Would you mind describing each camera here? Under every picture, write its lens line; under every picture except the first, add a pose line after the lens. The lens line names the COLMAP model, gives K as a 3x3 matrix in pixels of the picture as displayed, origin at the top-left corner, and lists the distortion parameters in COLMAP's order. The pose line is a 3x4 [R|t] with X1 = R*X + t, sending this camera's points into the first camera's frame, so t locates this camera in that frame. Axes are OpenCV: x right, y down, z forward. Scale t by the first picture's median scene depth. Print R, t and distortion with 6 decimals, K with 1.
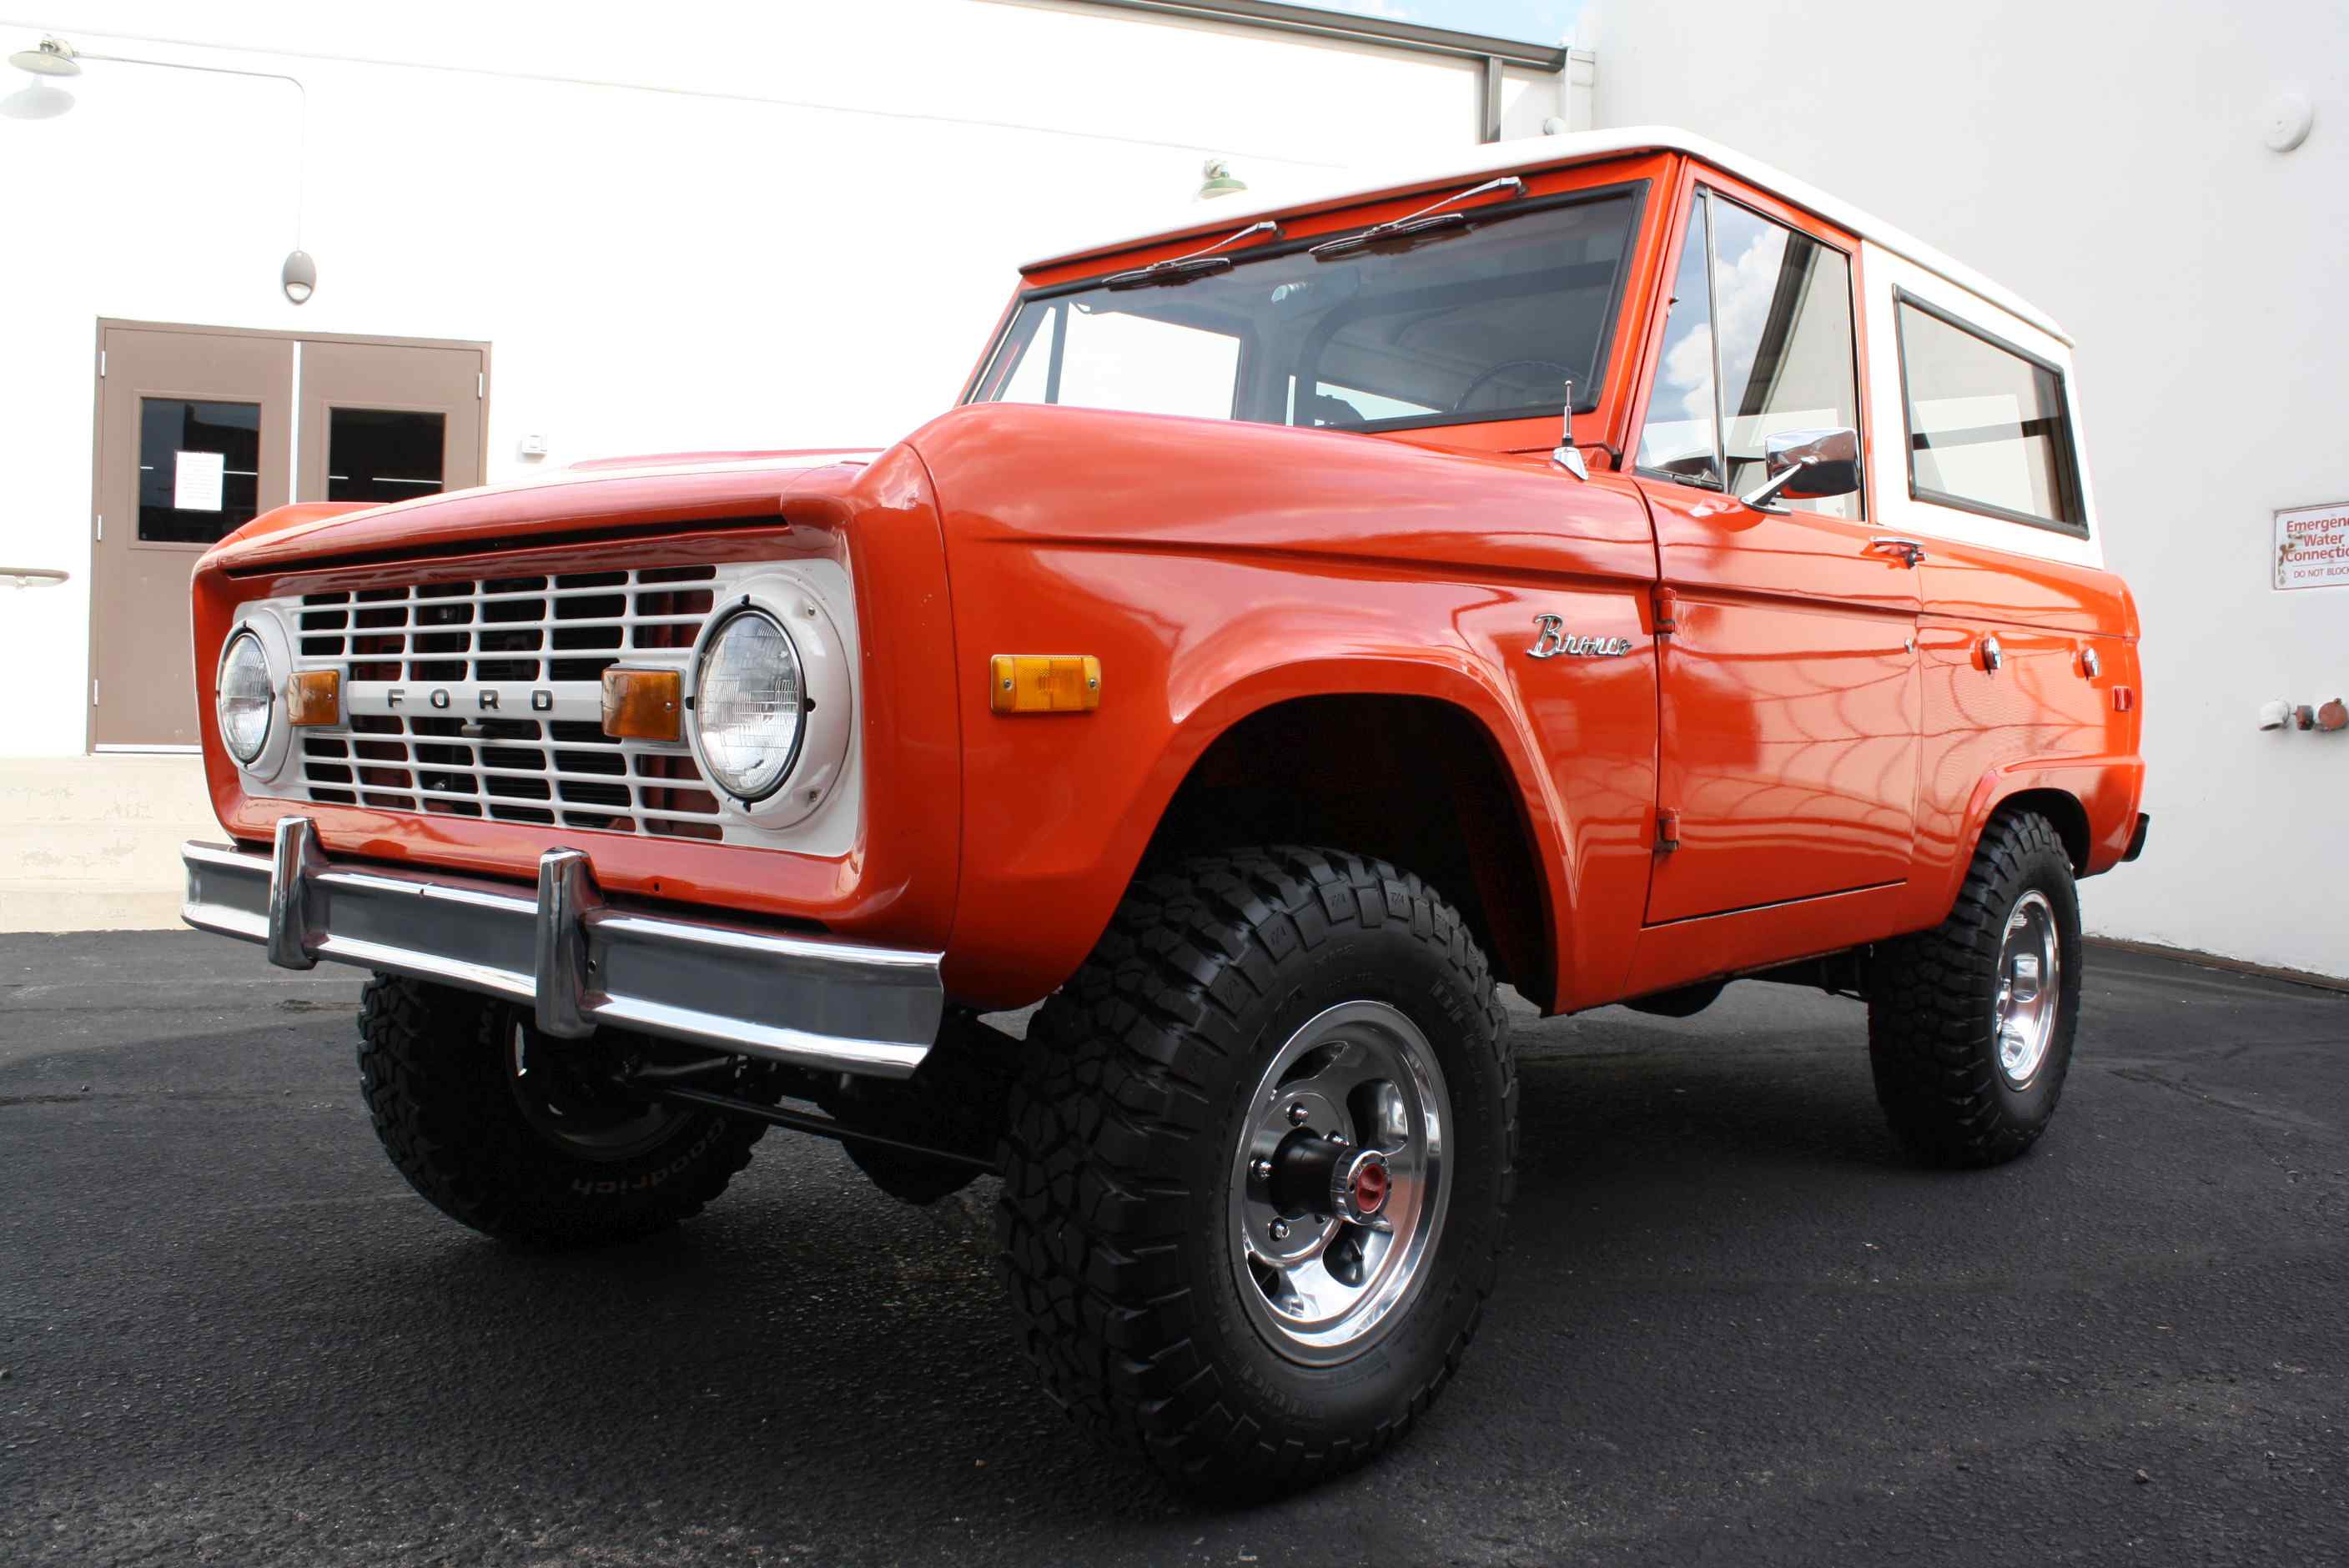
lens RADIAL K [[1979.0, 0, 1175.4], [0, 1979.0, 783.7], [0, 0, 1]] dist [-0.169469, 0.148599]
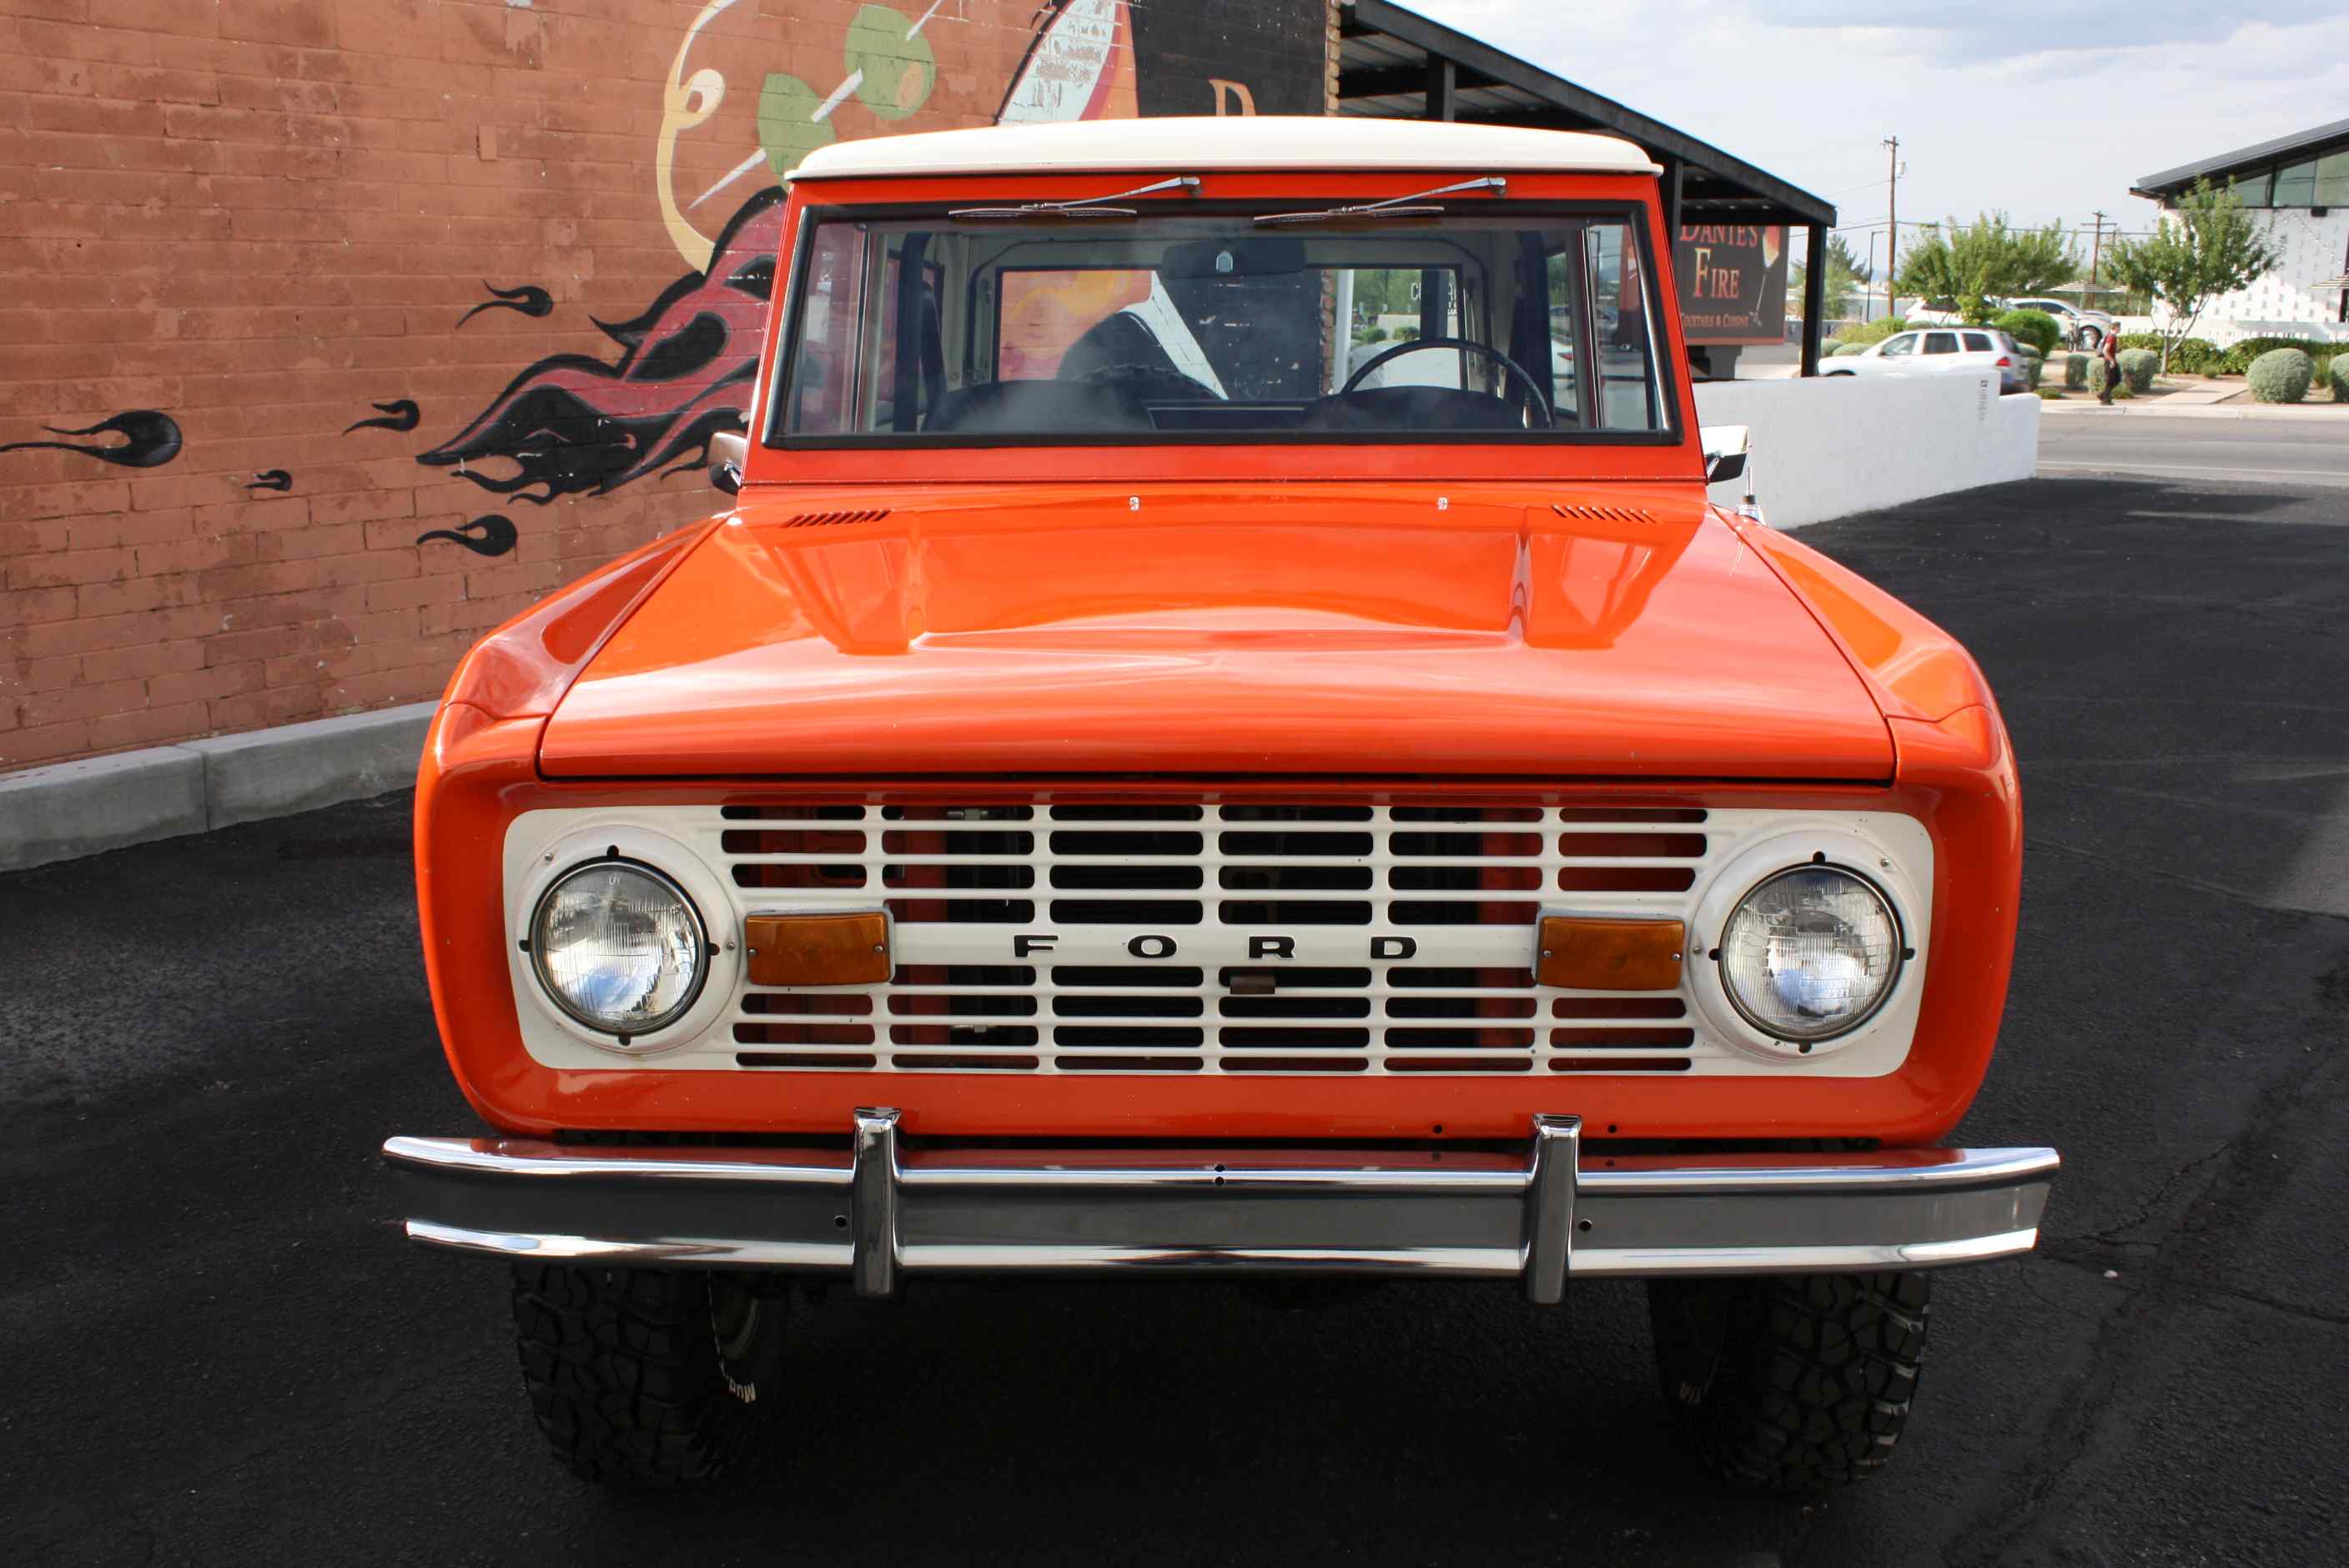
lens RADIAL K [[2124.5, 0, 1179.1], [0, 2124.5, 780.9], [0, 0, 1]] dist [-0.159475, 0.155578]
pose [[0.763606, -0.149080, 0.628237, -0.888051], [0.040217, 0.982073, 0.184161, -0.267358], [-0.644429, -0.115361, 0.755912, 0.302007]]
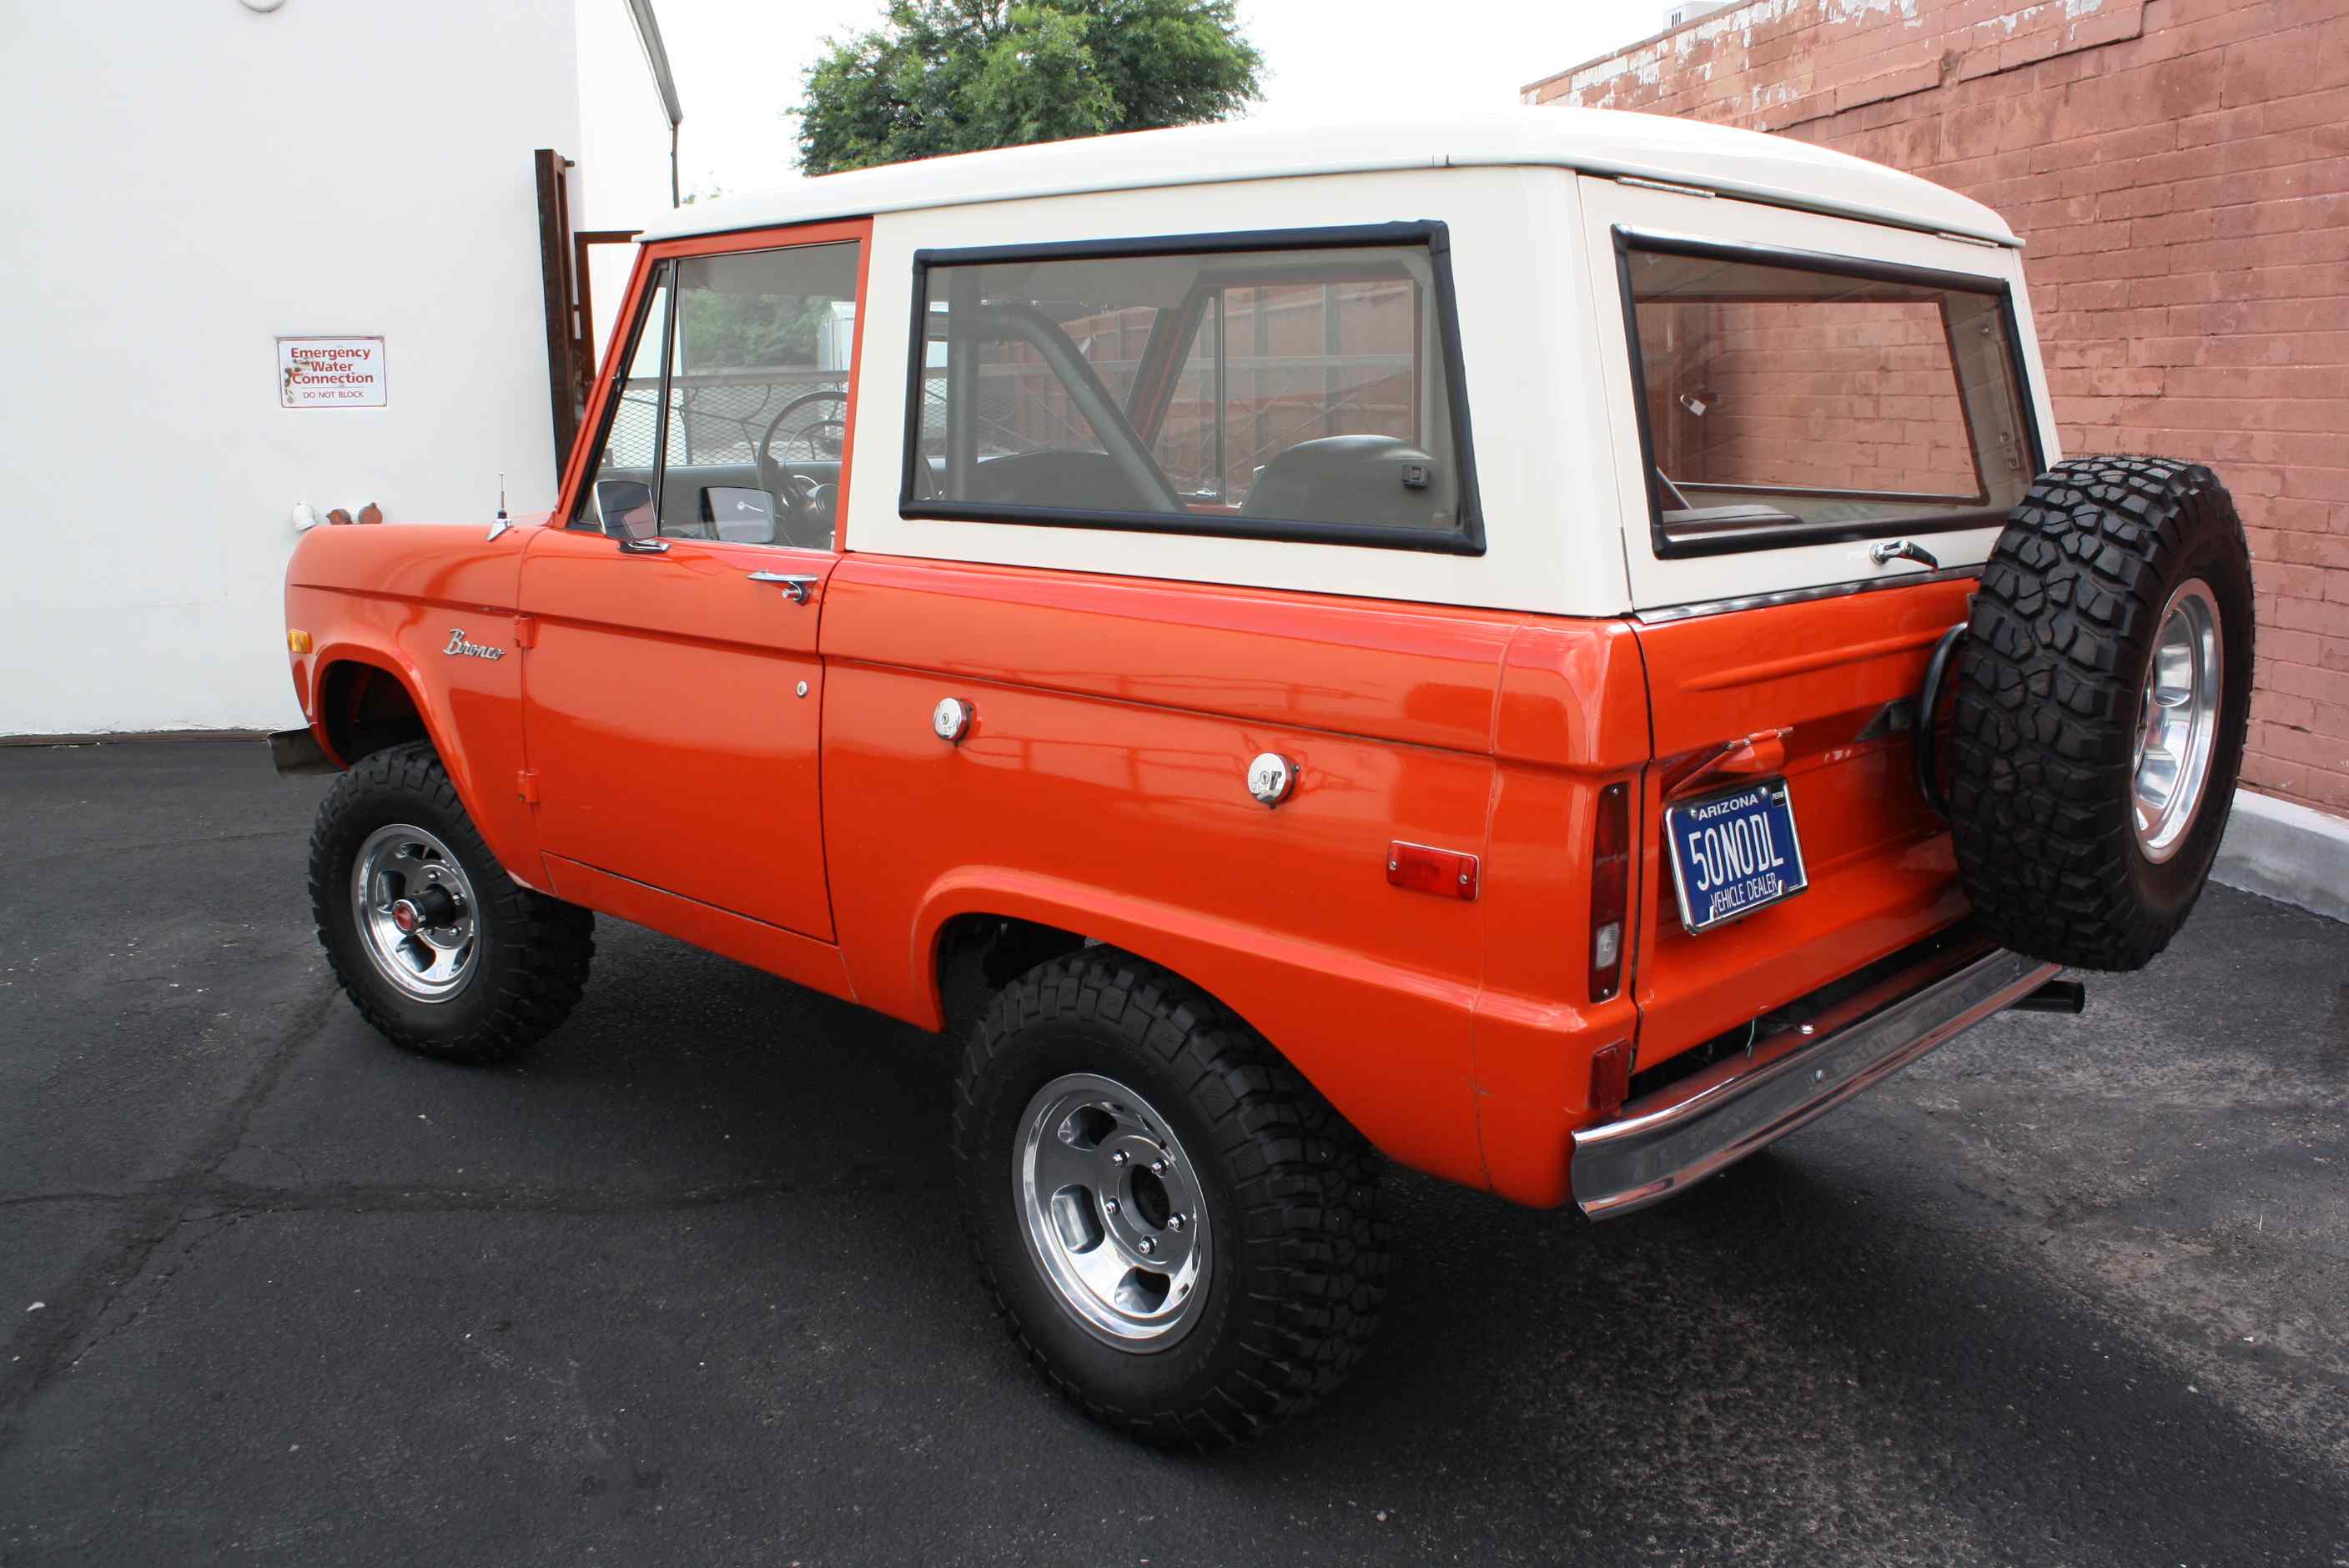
lens RADIAL K [[1987.8, 0, 1191.0], [0, 1987.8, 781.3], [0, 0, 1]] dist [-0.165697, 0.144221]
pose [[-0.034517, 0.181378, -0.982808, 1.799141], [-0.043812, 0.982174, 0.182799, -0.287418], [0.998443, 0.049368, -0.025955, 1.682297]]
